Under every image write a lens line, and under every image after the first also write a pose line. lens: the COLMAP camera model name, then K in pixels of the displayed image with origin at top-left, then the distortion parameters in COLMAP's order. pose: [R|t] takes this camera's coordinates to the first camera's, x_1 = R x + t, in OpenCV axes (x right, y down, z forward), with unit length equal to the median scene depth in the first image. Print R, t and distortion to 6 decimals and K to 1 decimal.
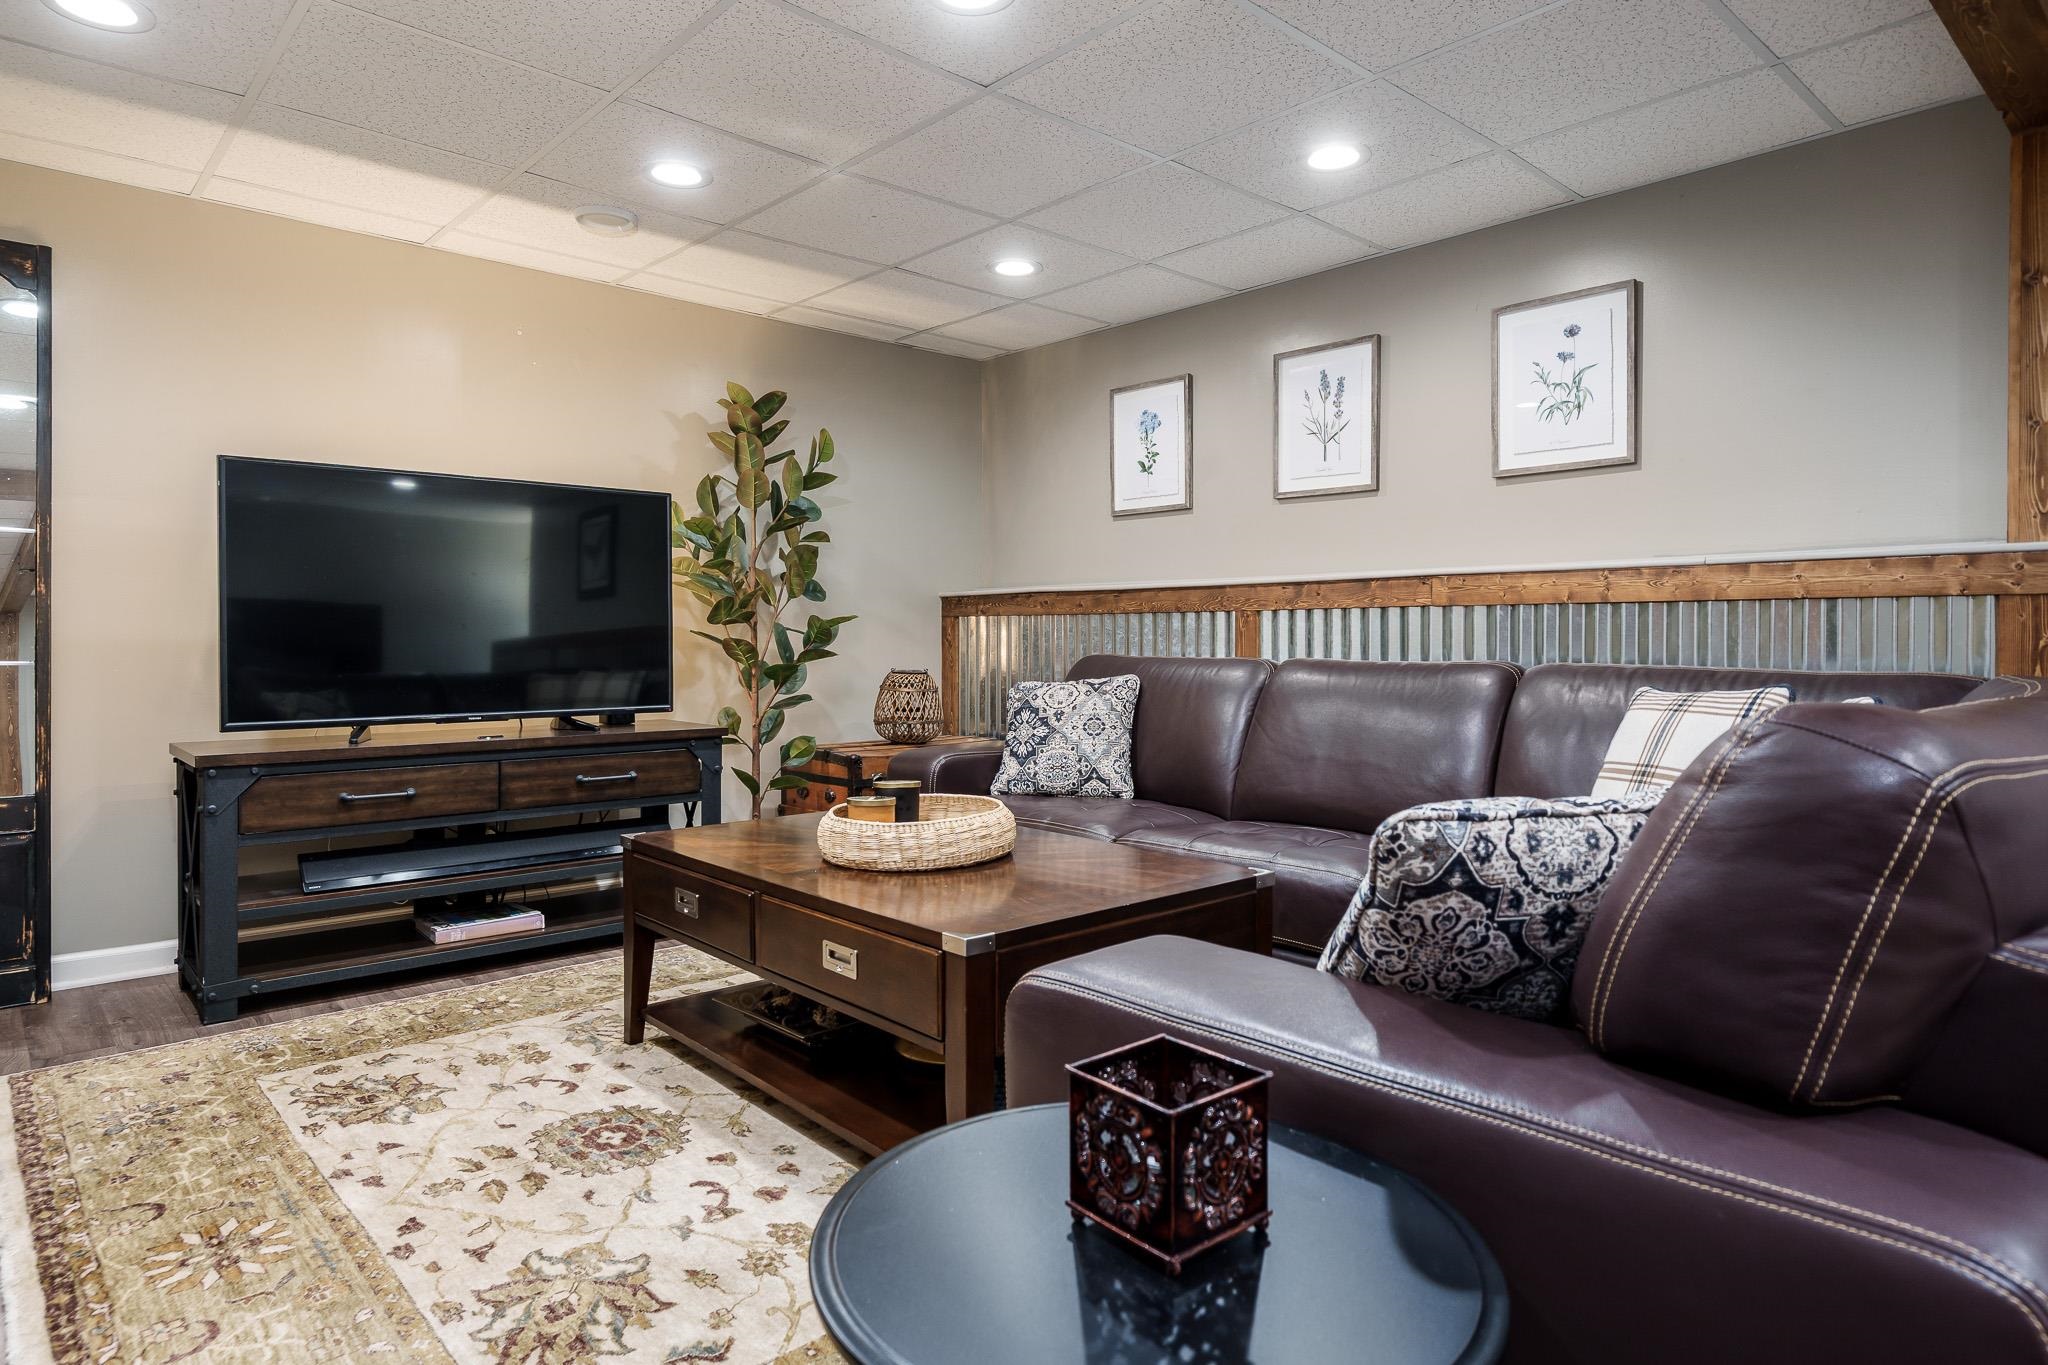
lens RADIAL K [[1171.0, 0, 986.0], [0, 1171.0, 647.4], [0, 0, 1]] dist [0.004293, -0.000407]
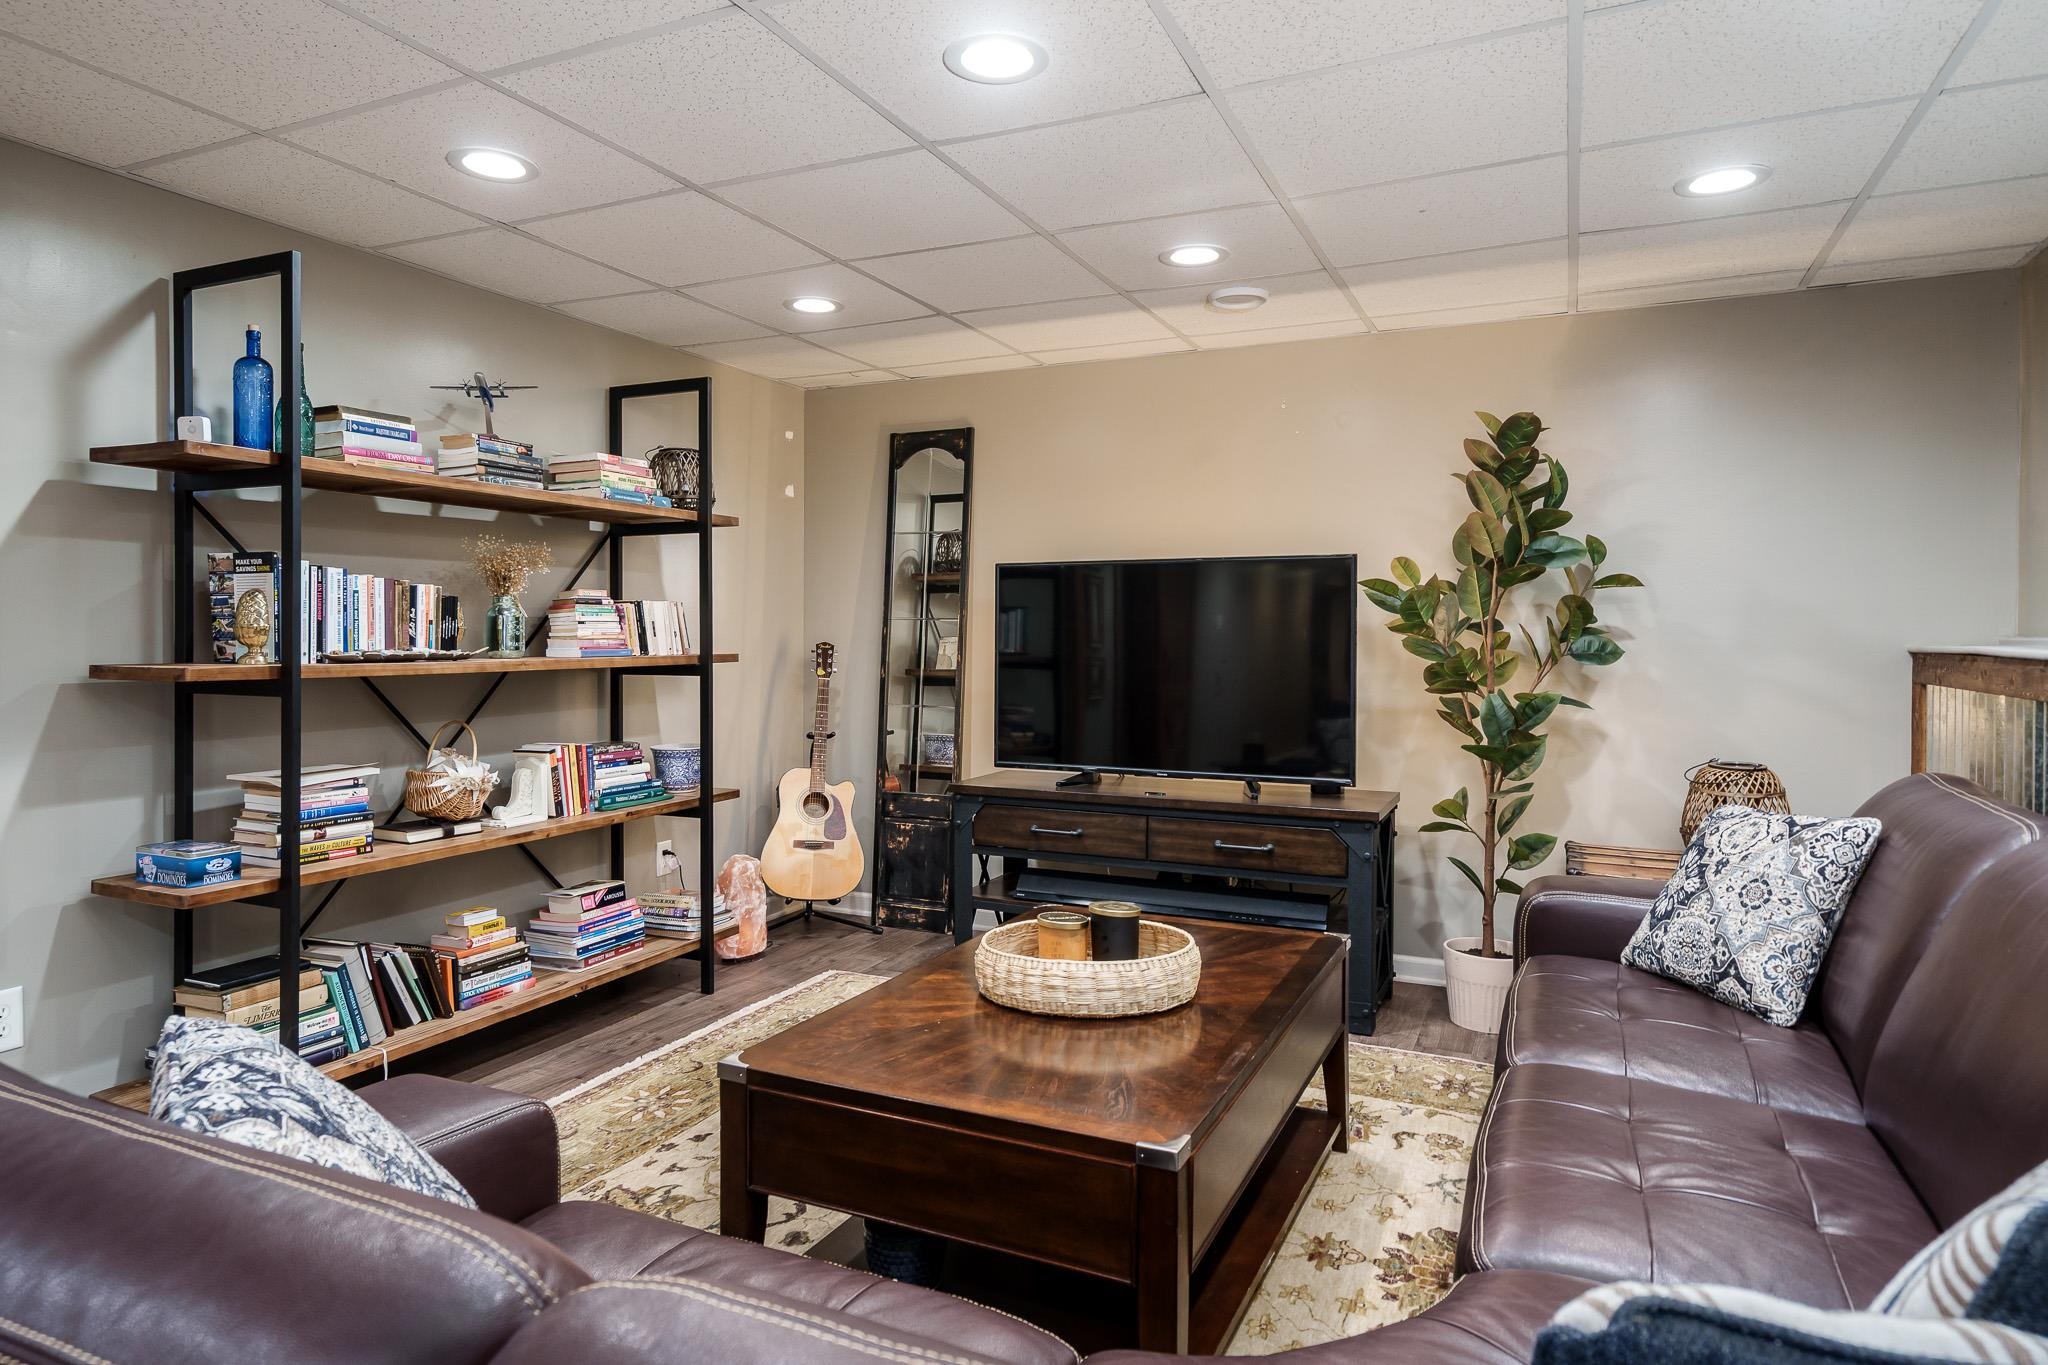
lens RADIAL K [[1171.0, 0, 1018.7], [0, 1171.0, 660.5], [0, 0, 1]] dist [0.004293, -0.000407]
pose [[0.409850, 0.021474, -0.911900, 0.550220], [-0.007450, 0.999768, 0.020195, -0.073373], [0.912123, -0.001483, 0.409915, 0.424808]]
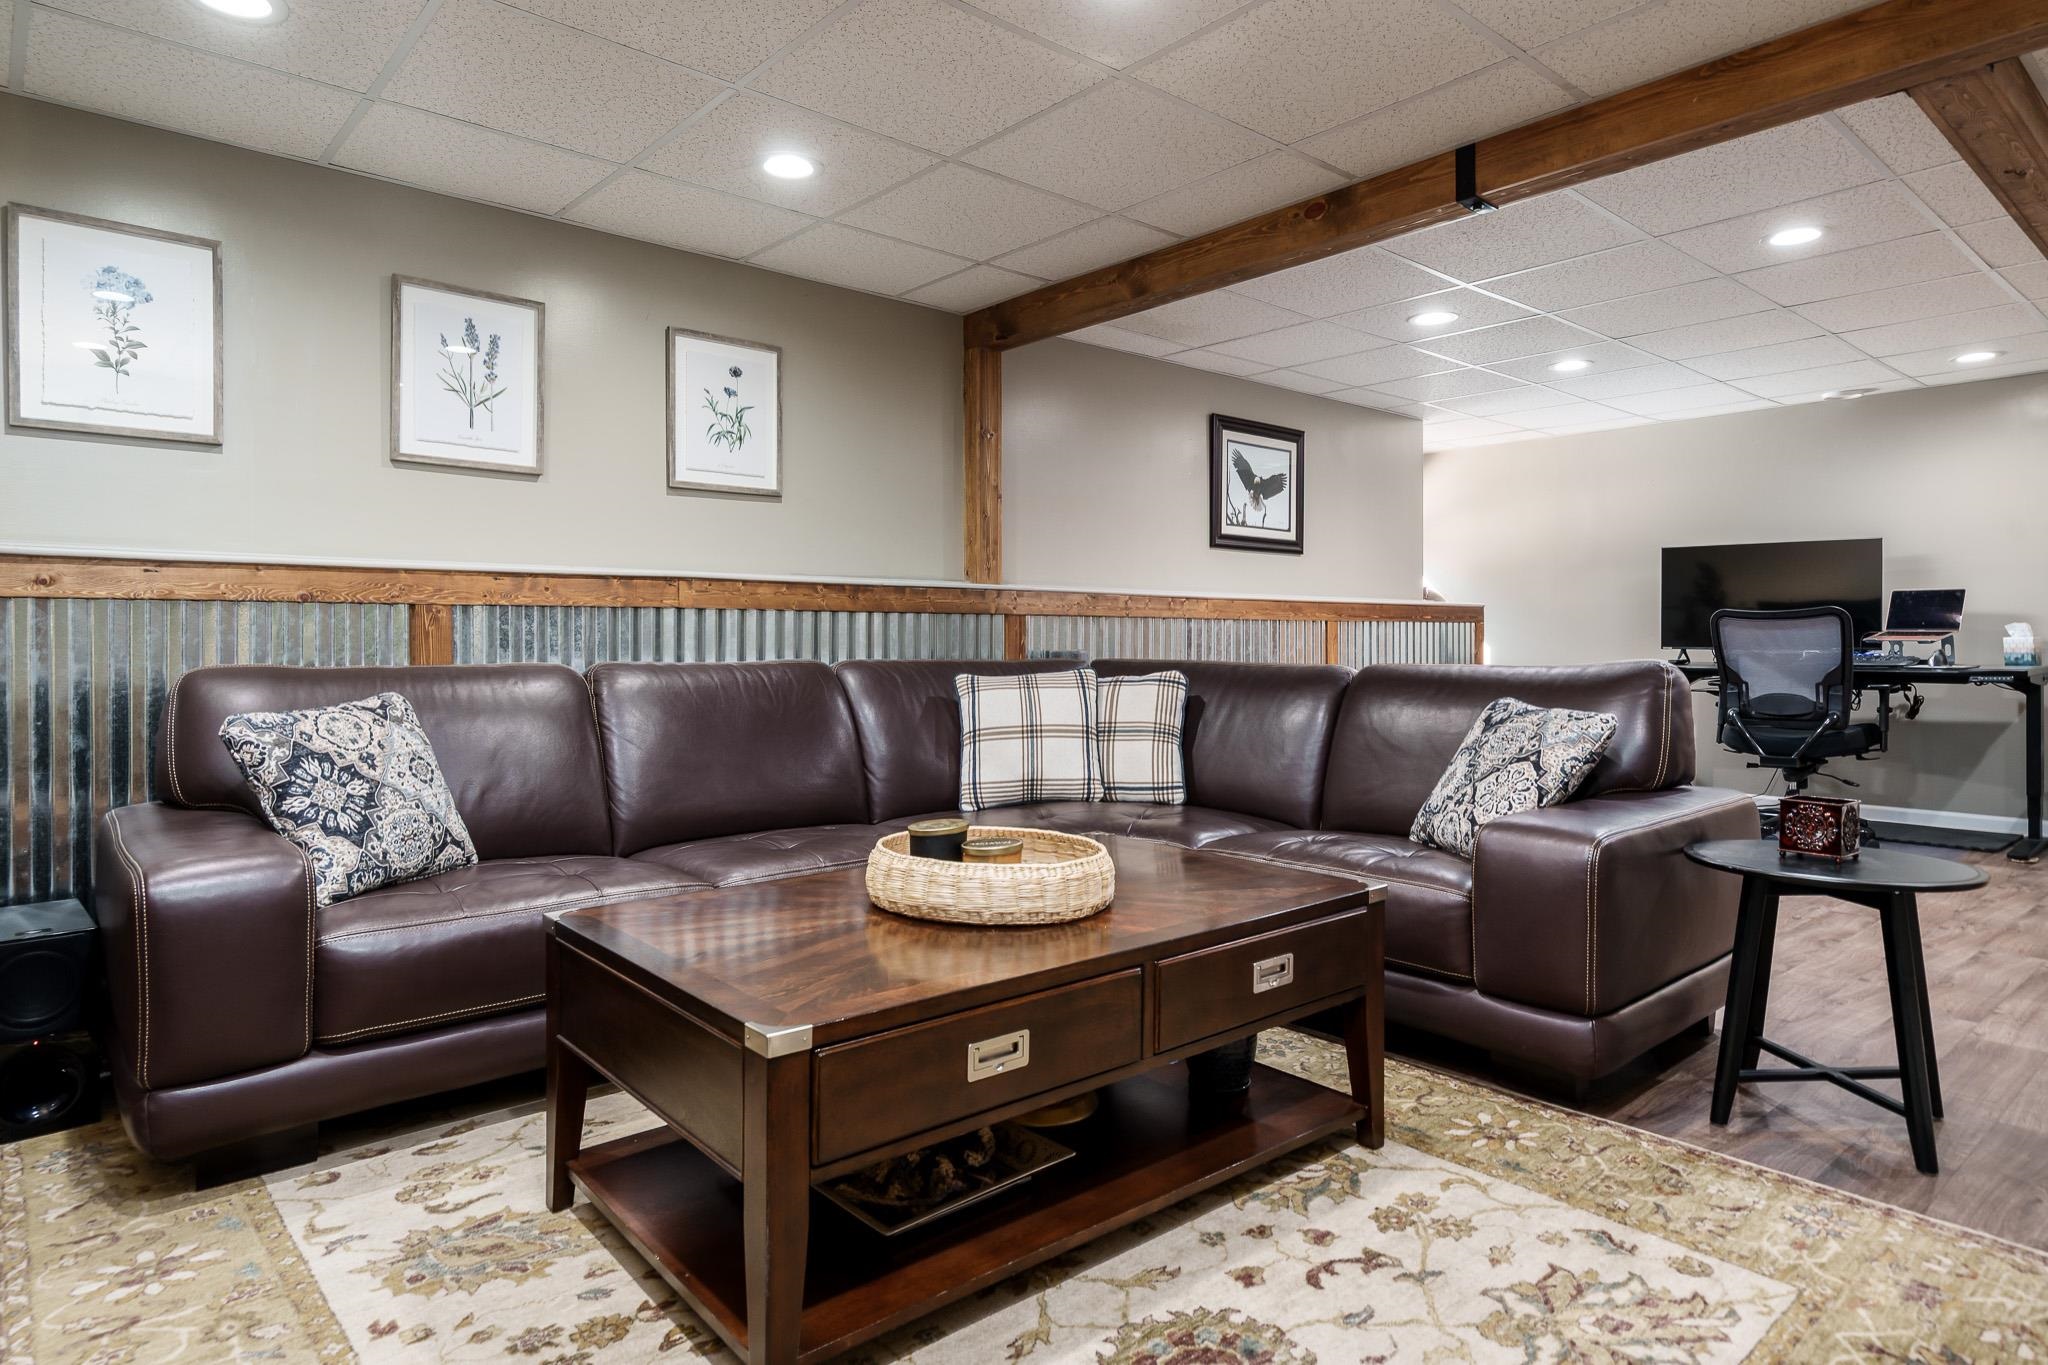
lens RADIAL K [[1171.0, 0, 1031.5], [0, 1171.0, 640.5], [0, 0, 1]] dist [0.004293, -0.000407]
pose [[0.002739, -0.000161, 0.999996, -0.646936], [0.008157, 0.999967, 0.000139, -0.005003], [-0.999963, 0.008157, 0.002740, 0.710331]]
